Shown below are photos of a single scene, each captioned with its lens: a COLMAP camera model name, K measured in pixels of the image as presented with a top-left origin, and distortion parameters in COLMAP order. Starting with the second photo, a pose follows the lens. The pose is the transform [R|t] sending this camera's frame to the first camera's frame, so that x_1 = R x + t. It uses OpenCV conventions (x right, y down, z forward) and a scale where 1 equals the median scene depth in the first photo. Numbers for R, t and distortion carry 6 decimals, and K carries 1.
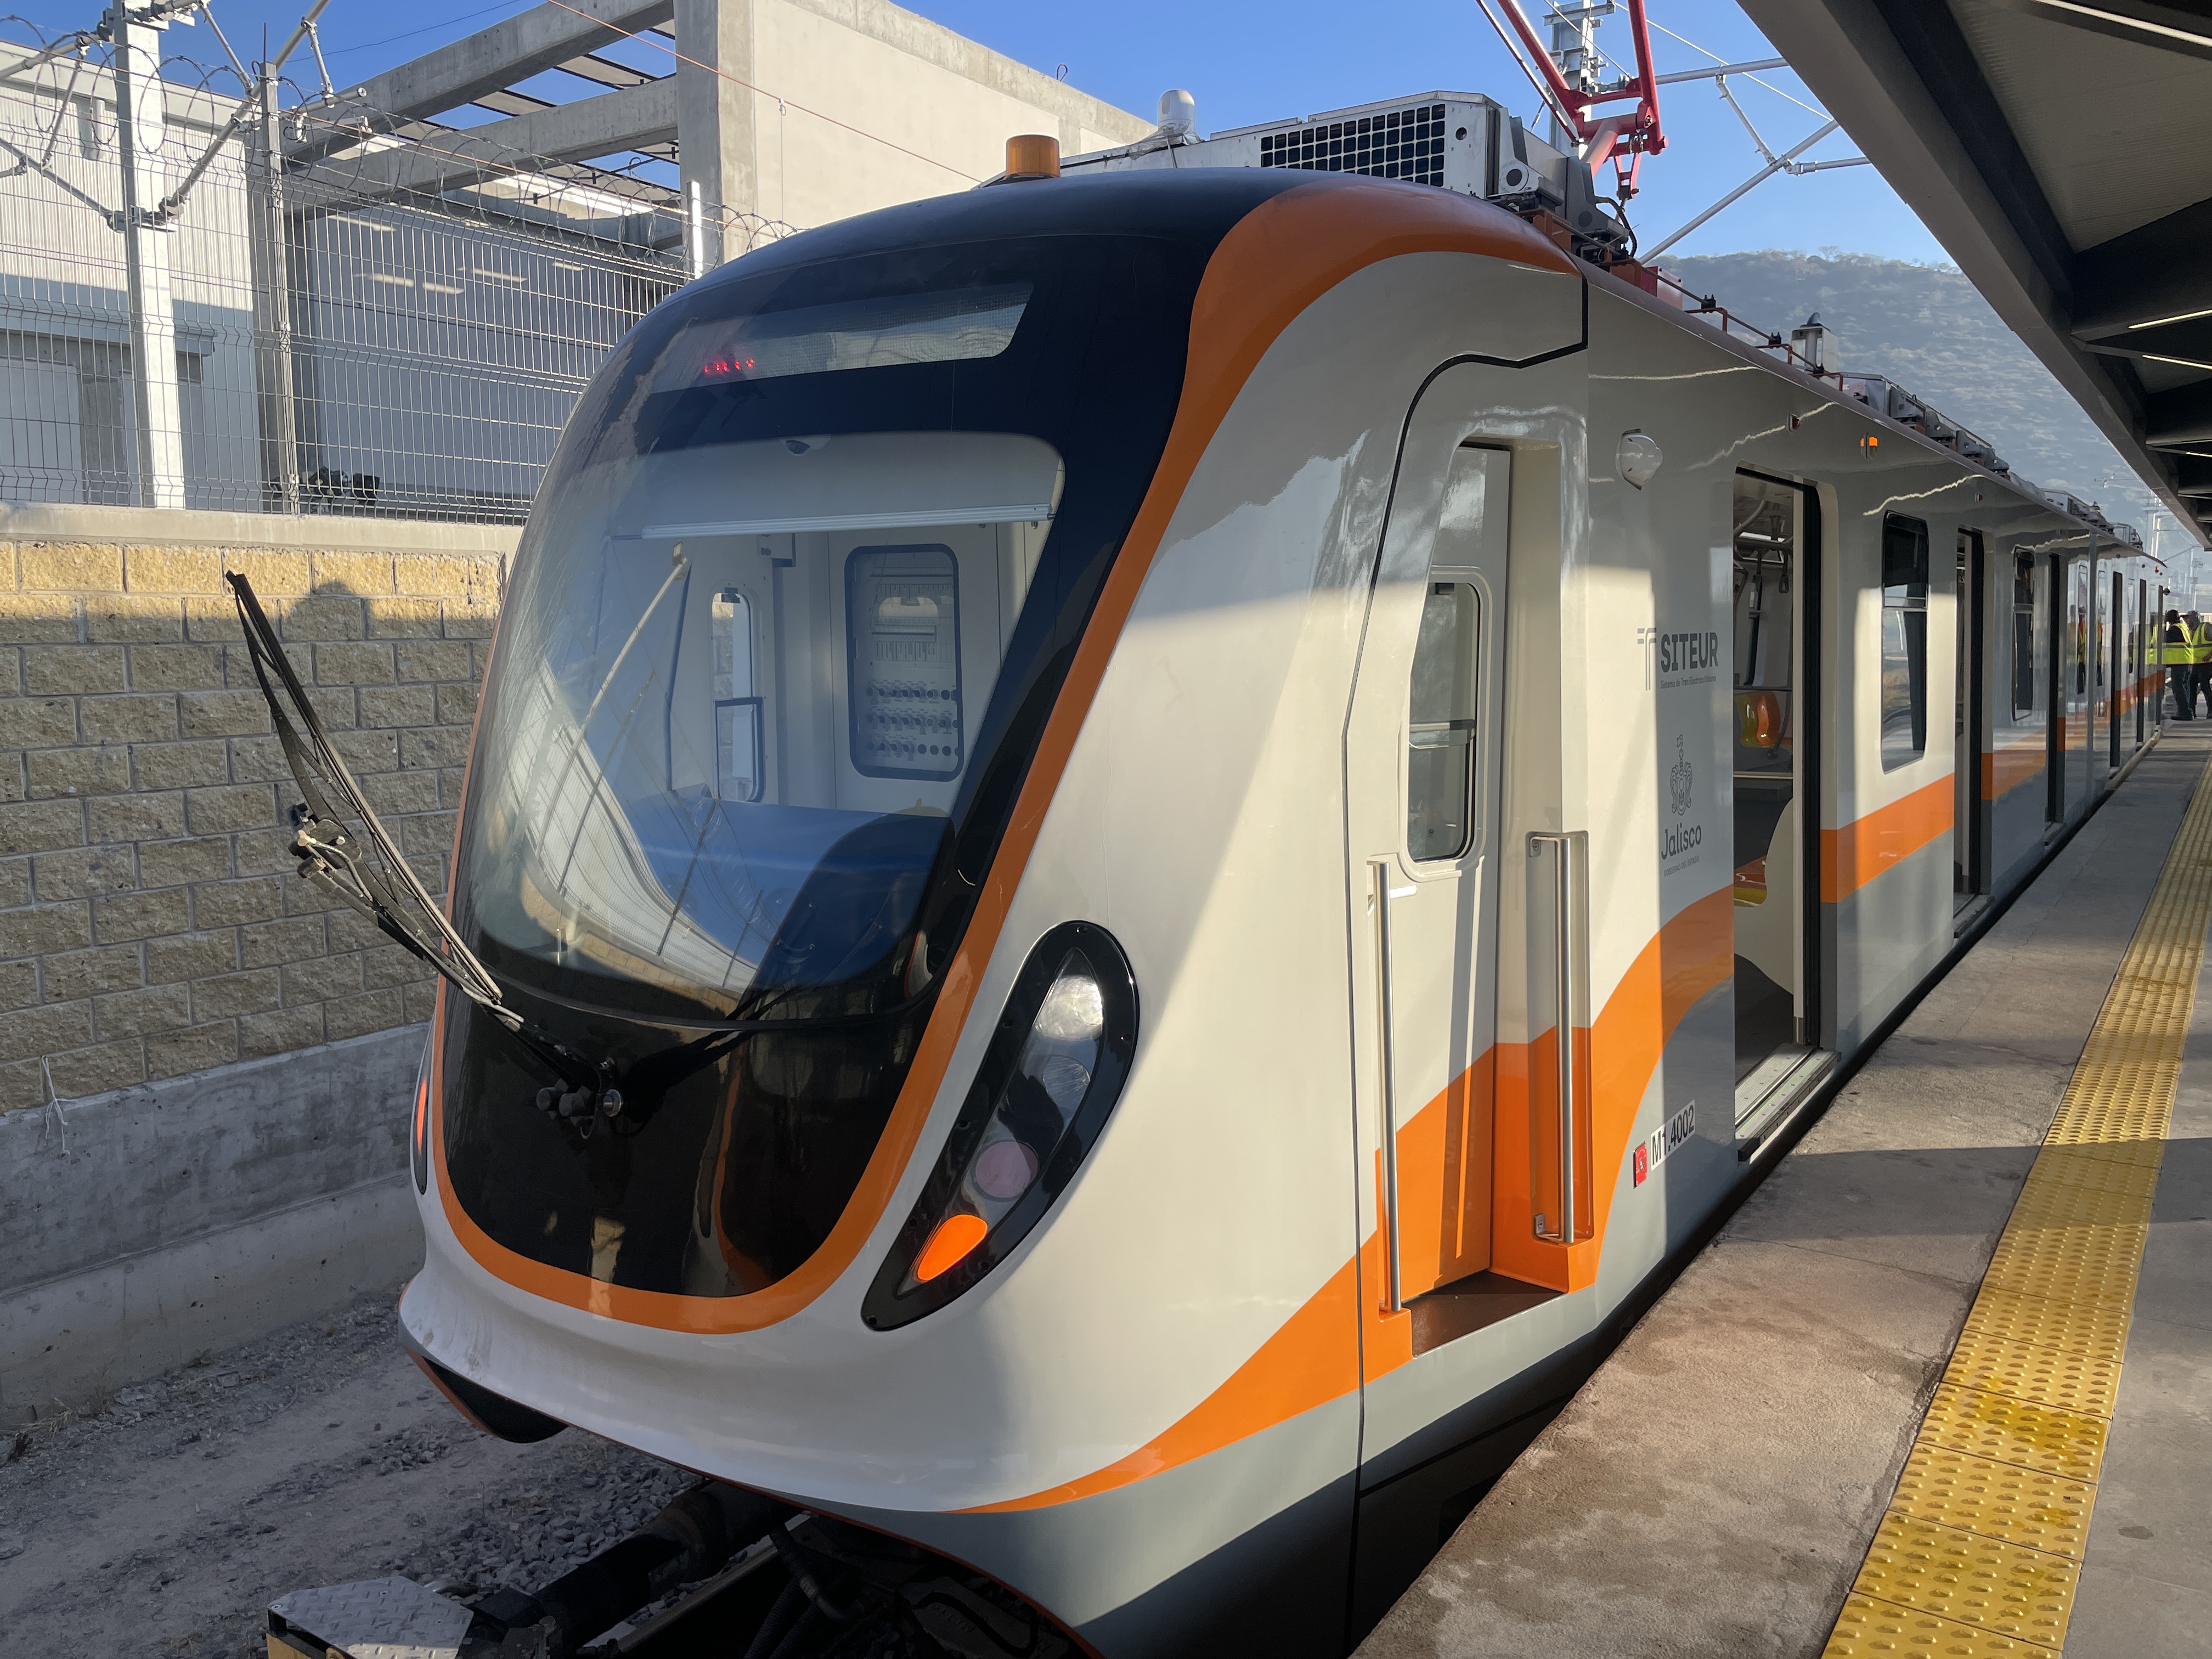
lens RADIAL K [[1688.5, 0, 1121.8], [0, 1688.5, 833.7], [0, 0, 1]] dist [0.116418, -0.153766]
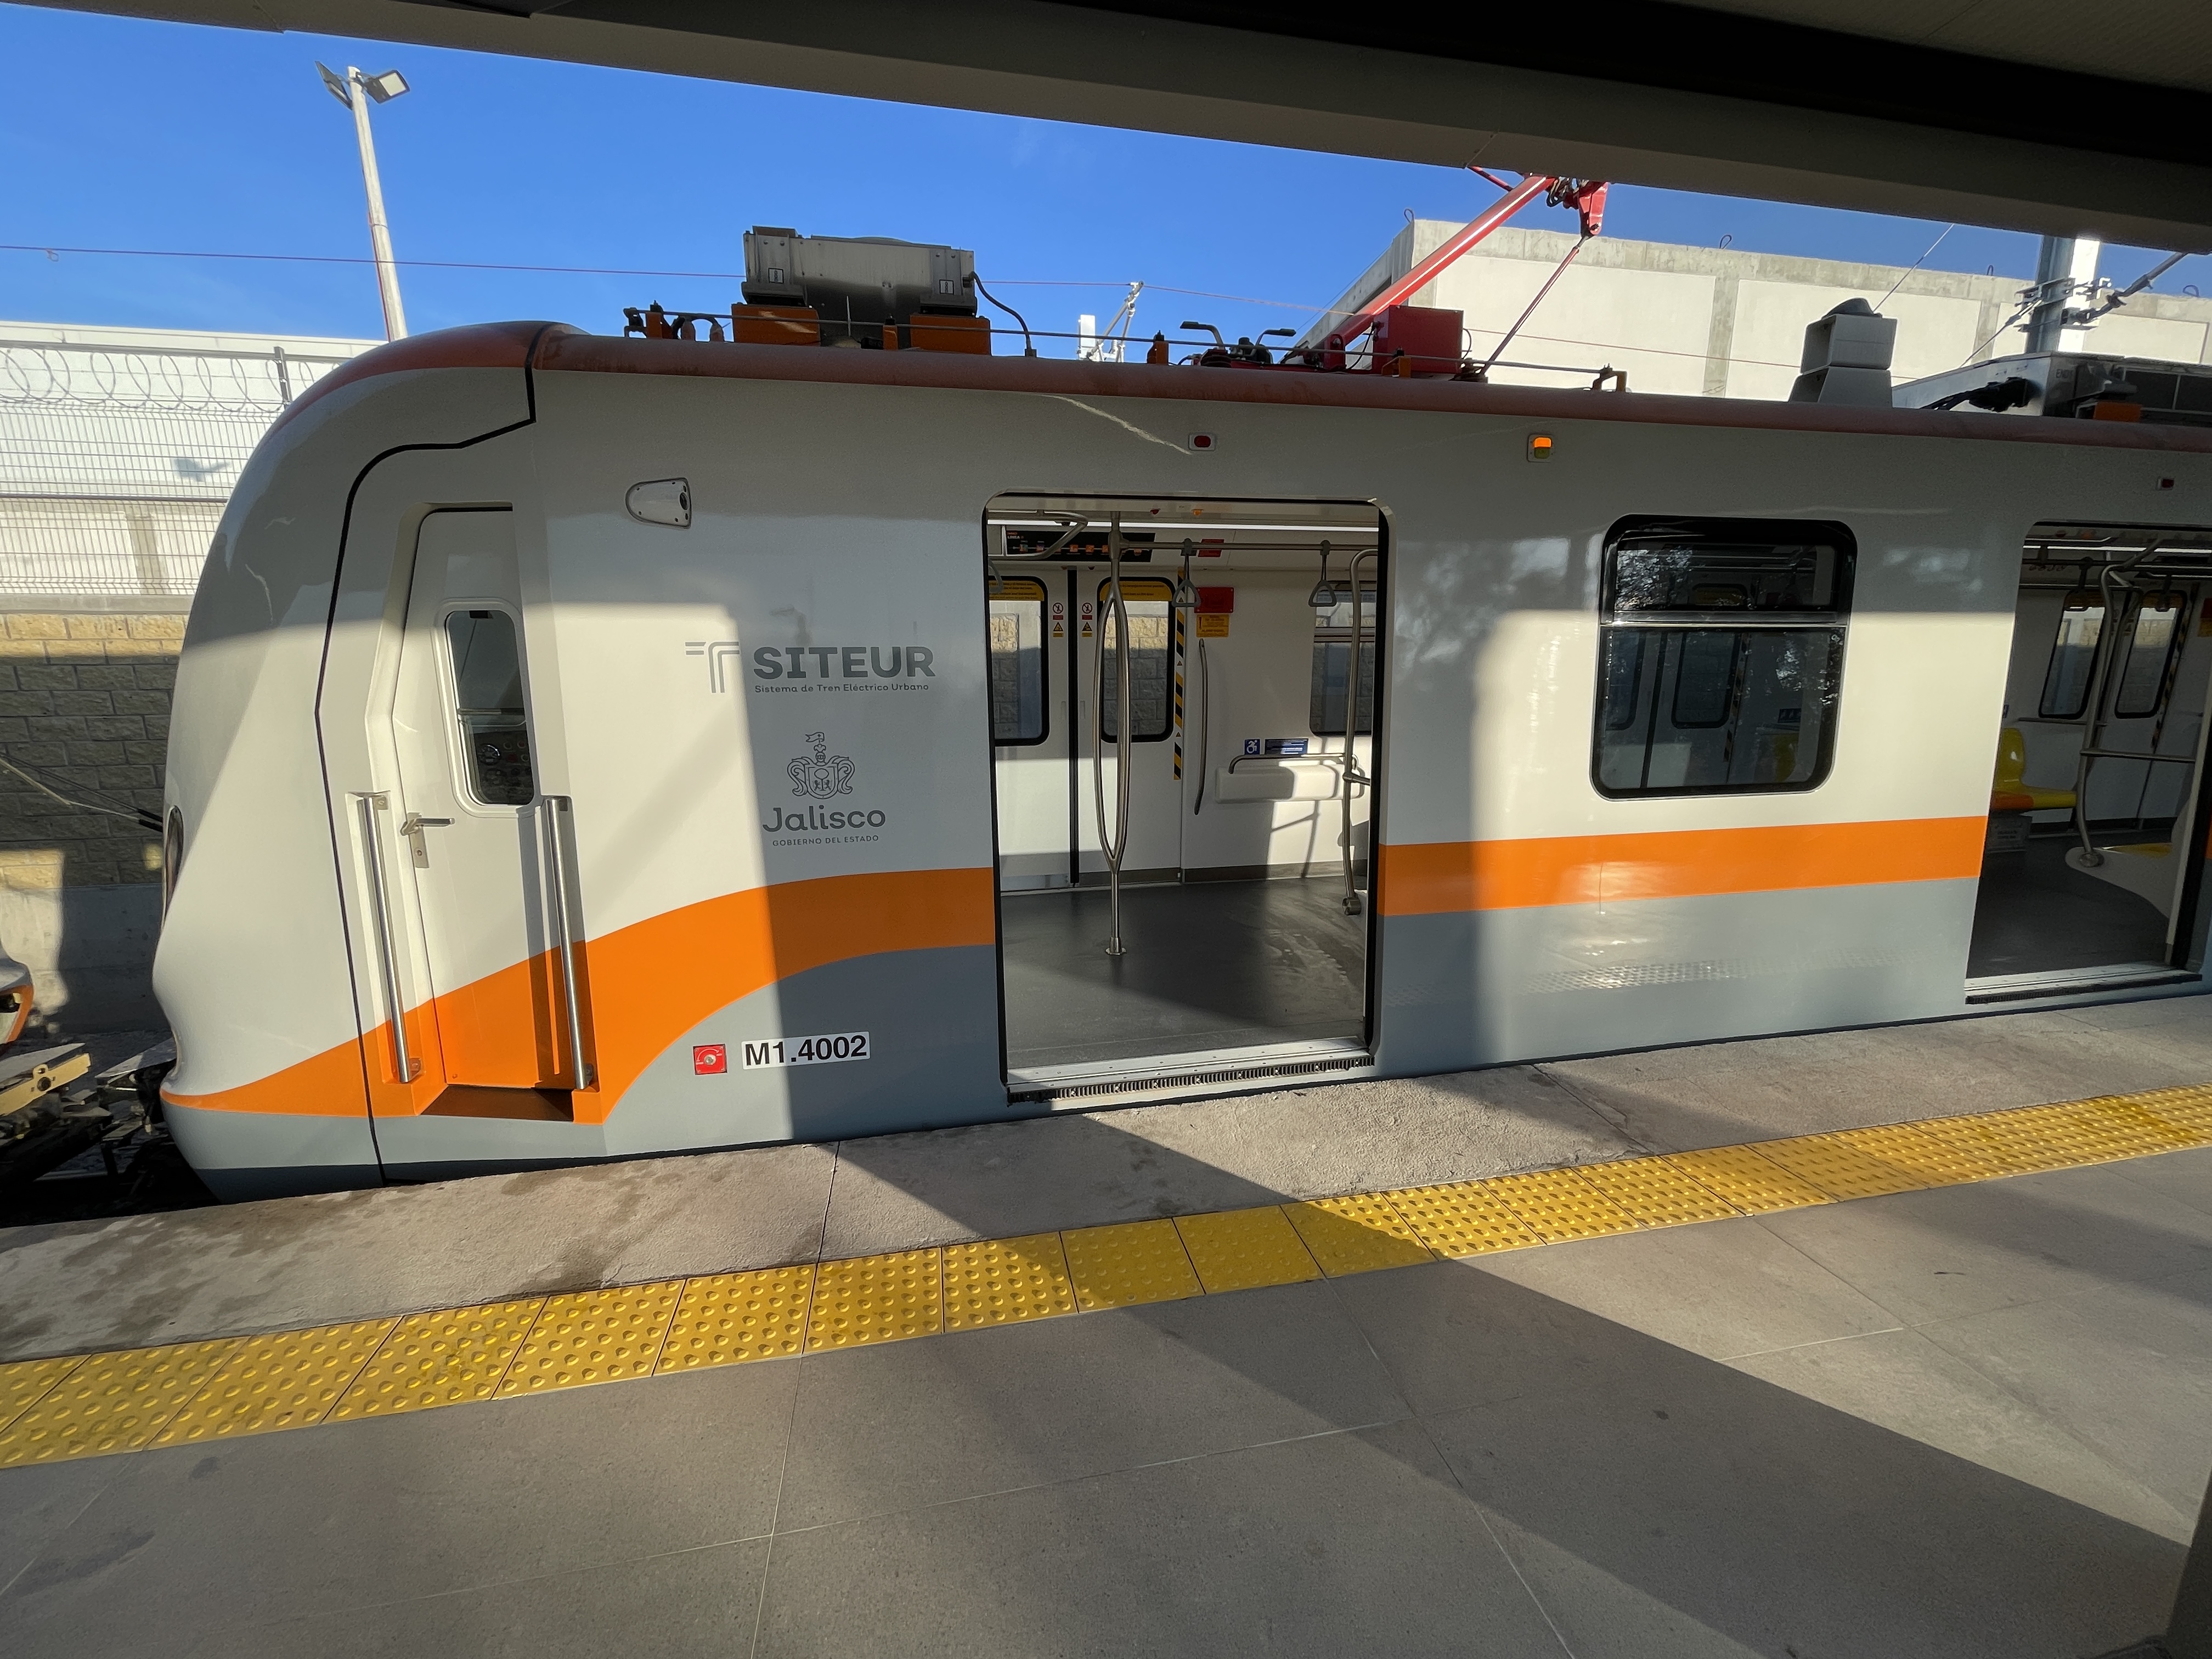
lens RADIAL K [[914.2, 0, 1106.0], [0, 914.2, 829.5], [0, 0, 1]] dist [-0.000880, -0.000163]
pose [[0.703644, 0.131033, -0.698366, 0.822199], [-0.084522, 0.991306, 0.100837, -0.063215], [0.705507, -0.011927, 0.708602, 0.607401]]
